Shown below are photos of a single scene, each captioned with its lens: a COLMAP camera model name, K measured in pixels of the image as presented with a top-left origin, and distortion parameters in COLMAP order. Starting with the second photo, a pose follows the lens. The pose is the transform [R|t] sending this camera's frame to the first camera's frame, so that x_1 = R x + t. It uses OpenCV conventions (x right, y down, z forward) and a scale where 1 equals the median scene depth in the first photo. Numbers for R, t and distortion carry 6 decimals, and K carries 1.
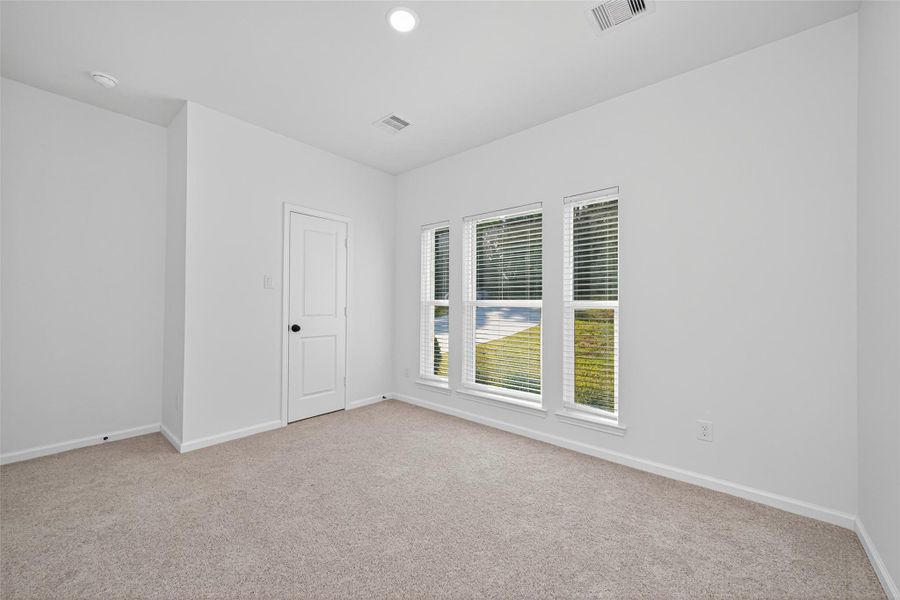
lens RADIAL K [[349.5, 0, 450.0], [0, 349.5, 300.0], [0, 0, 1]] dist [0.001407, -0.000102]
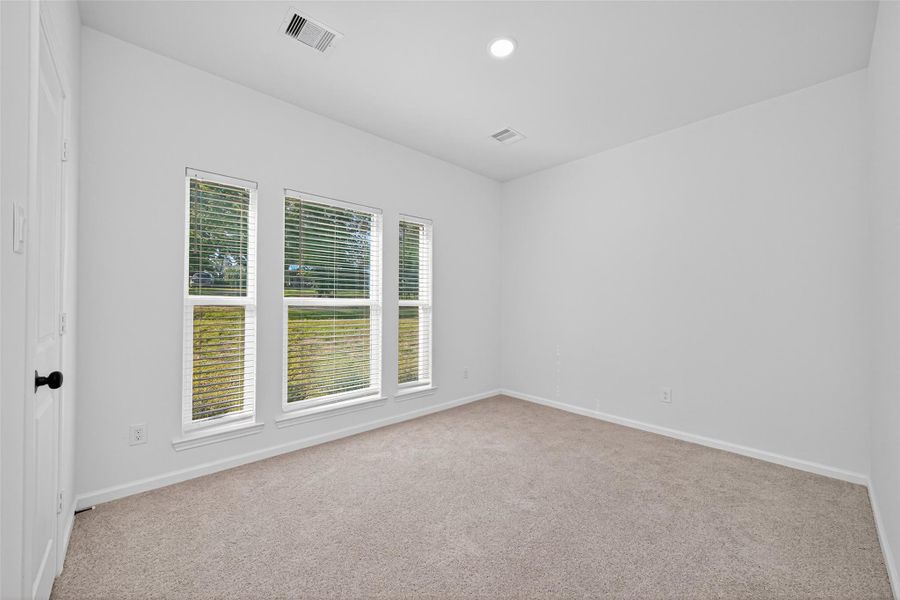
lens RADIAL K [[349.5, 0, 450.0], [0, 349.5, 300.0], [0, 0, 1]] dist [0.001407, -0.000102]
pose [[0.107488, -0.003724, 0.994199, -0.644549], [-0.018043, 0.999821, 0.005696, -0.006874], [-0.994043, -0.018551, 0.107402, 0.530973]]
